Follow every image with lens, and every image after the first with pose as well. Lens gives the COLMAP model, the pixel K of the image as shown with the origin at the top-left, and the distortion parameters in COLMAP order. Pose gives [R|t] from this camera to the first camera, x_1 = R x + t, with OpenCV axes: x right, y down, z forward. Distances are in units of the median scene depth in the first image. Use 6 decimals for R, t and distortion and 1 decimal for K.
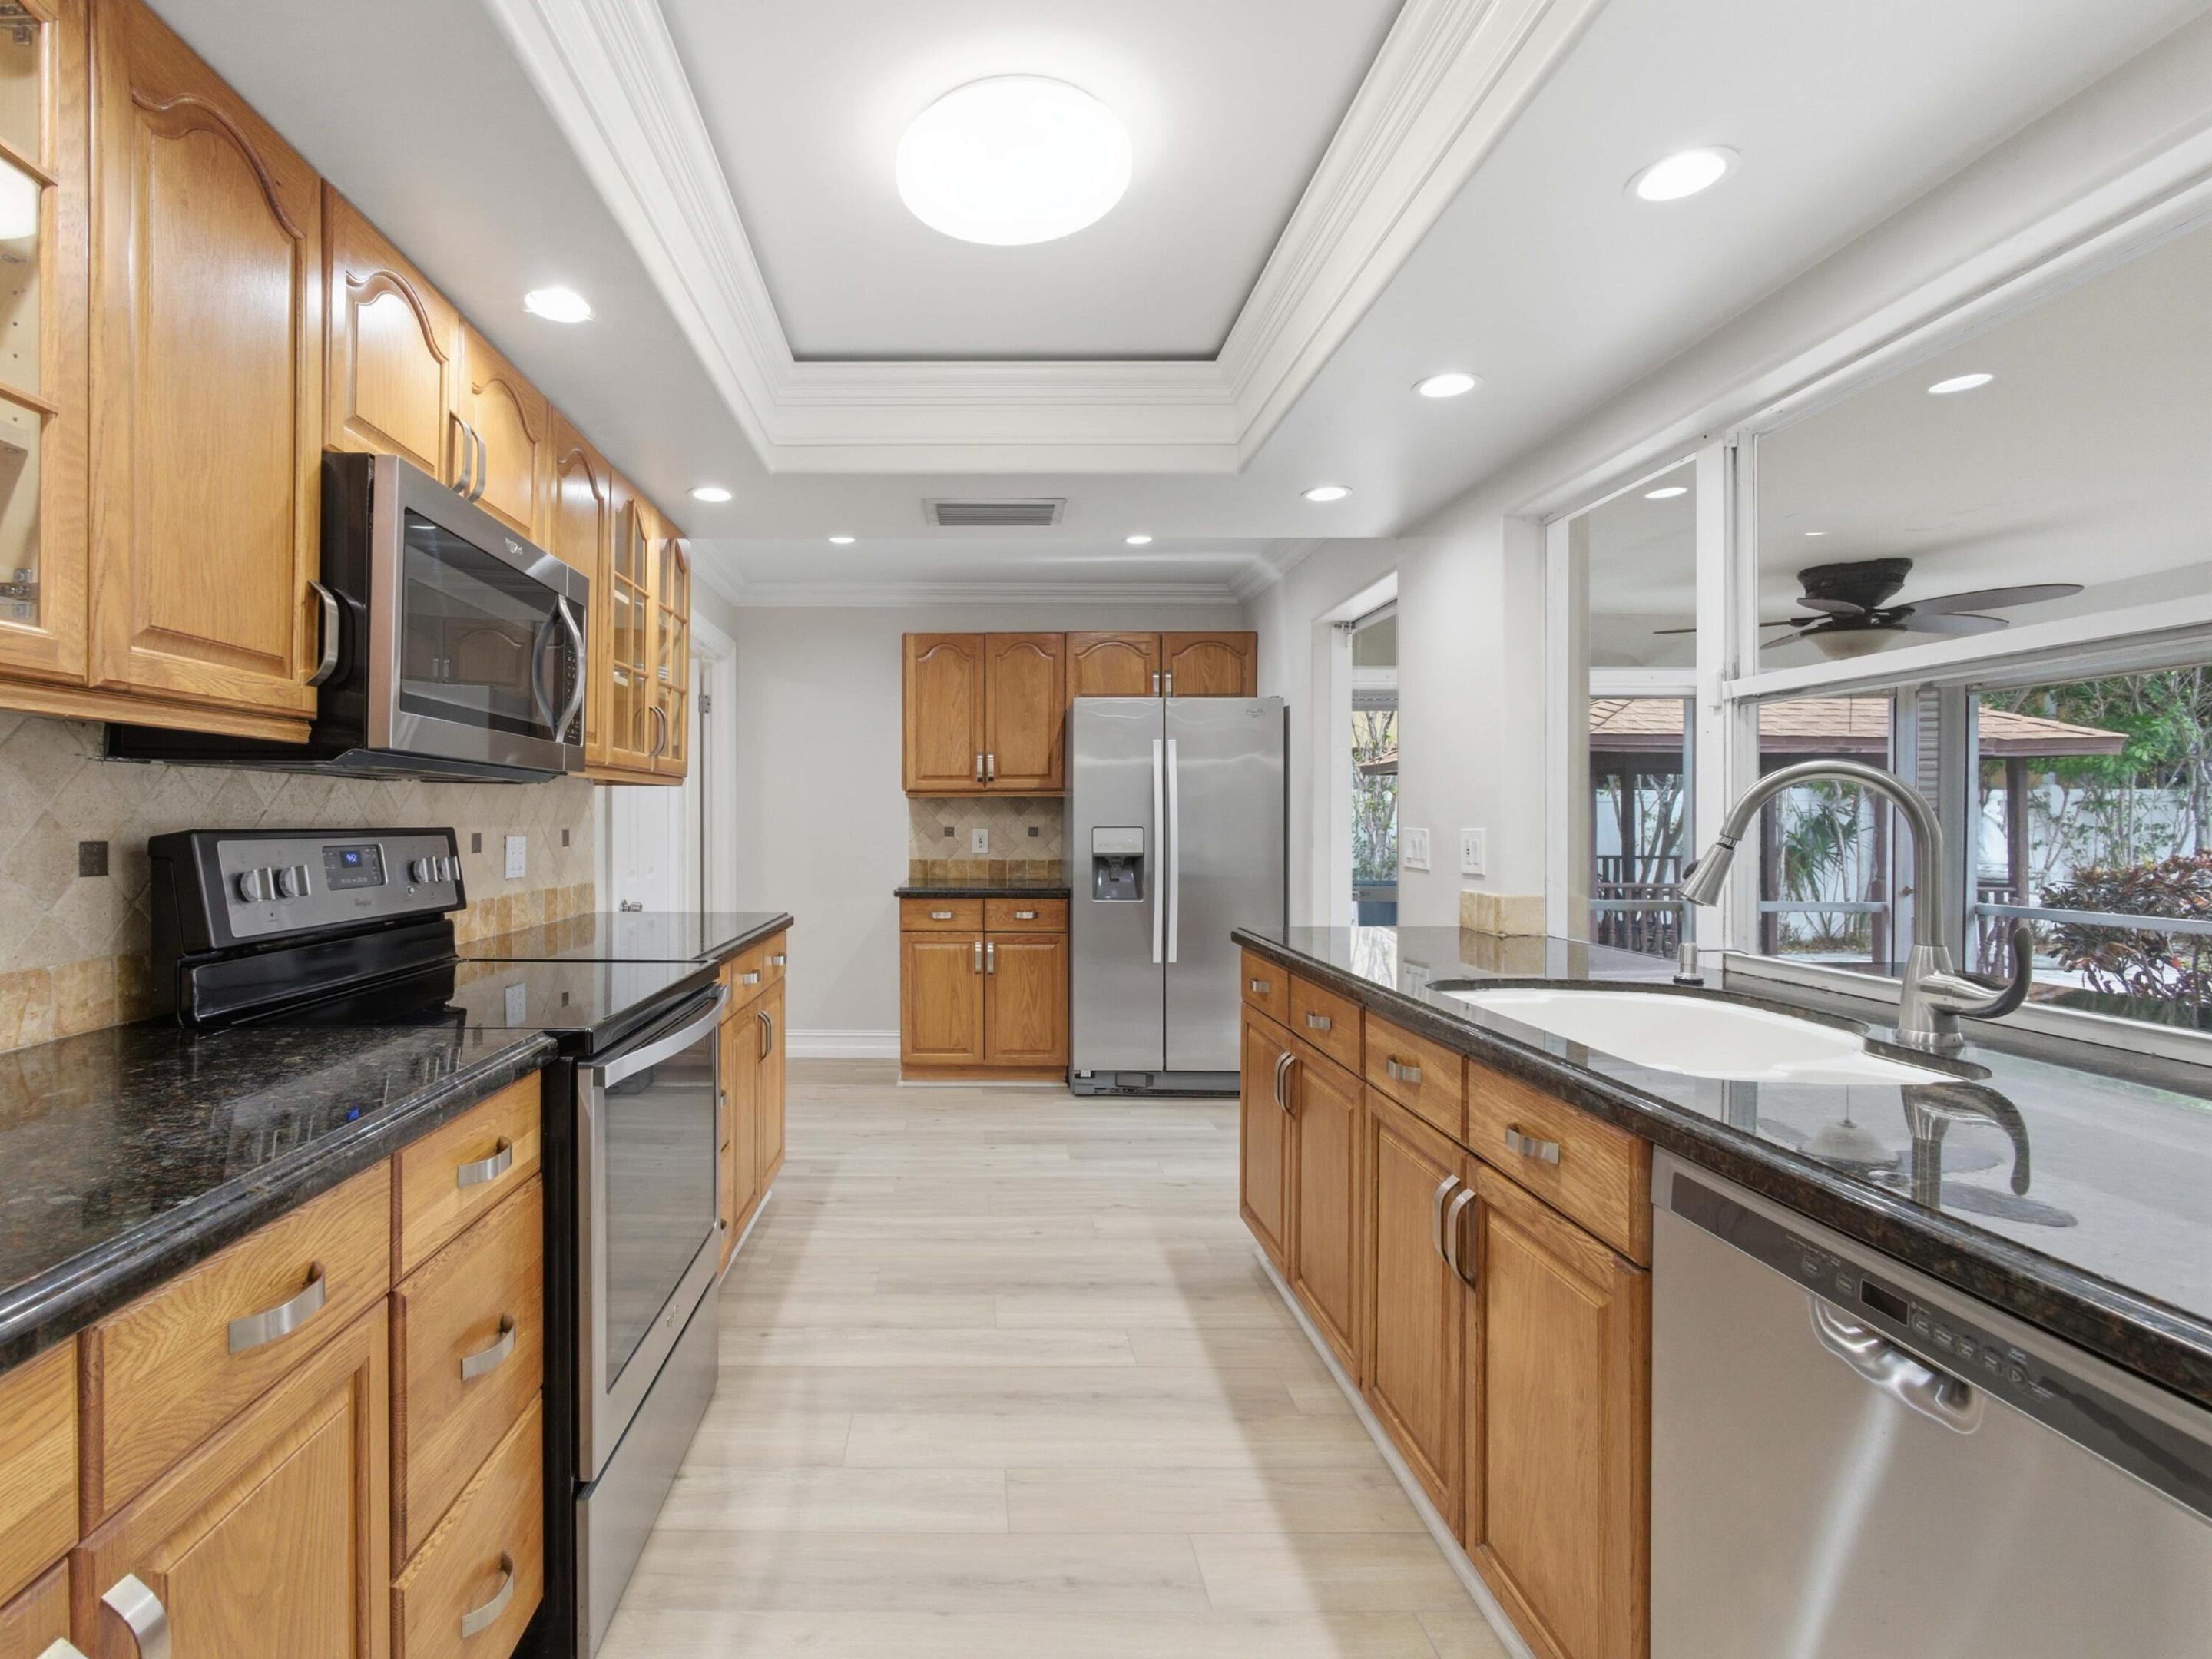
lens RADIAL K [[1084.3, 0, 1101.0], [0, 1084.3, 824.1], [0, 0, 1]] dist [-0.048591, 0.017342]
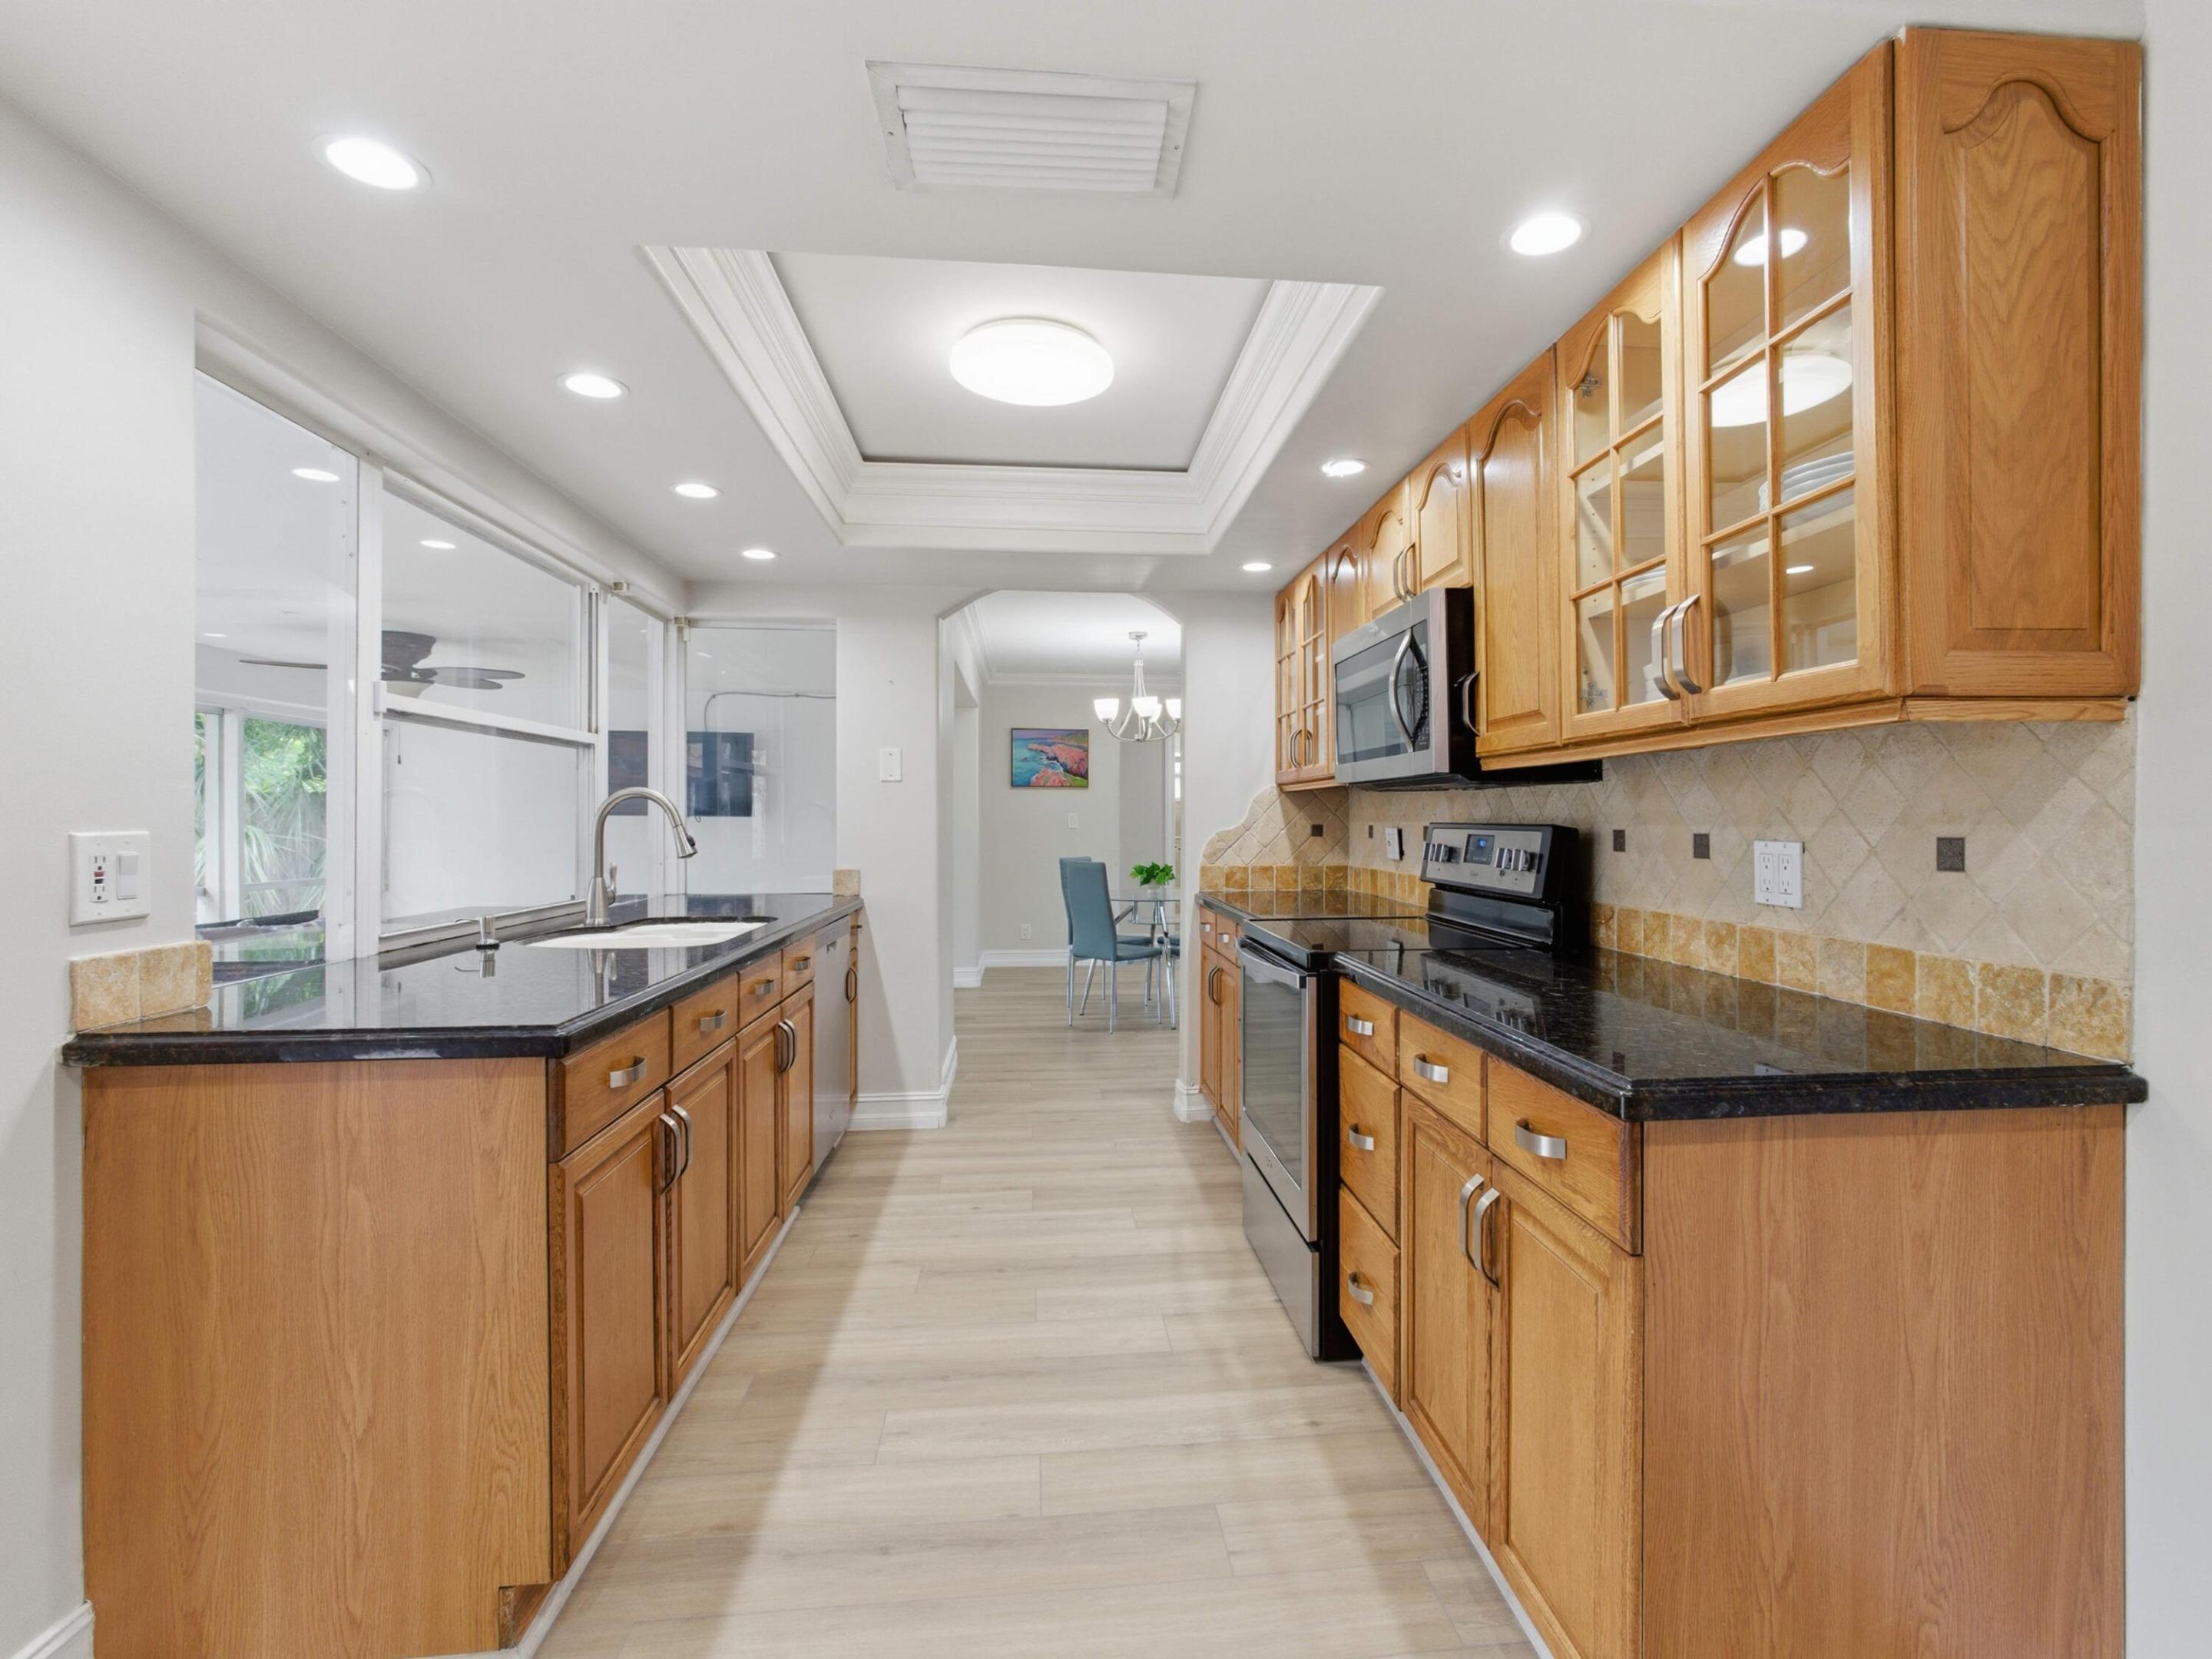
lens RADIAL K [[1084.3, 0, 1101.0], [0, 1084.3, 824.1], [0, 0, 1]] dist [-0.048591, 0.017342]
pose [[-0.998546, -0.000950, 0.053891, -0.205104], [-0.000347, 0.999937, 0.011193, -0.006854], [-0.053898, 0.011158, -0.998484, 1.974420]]
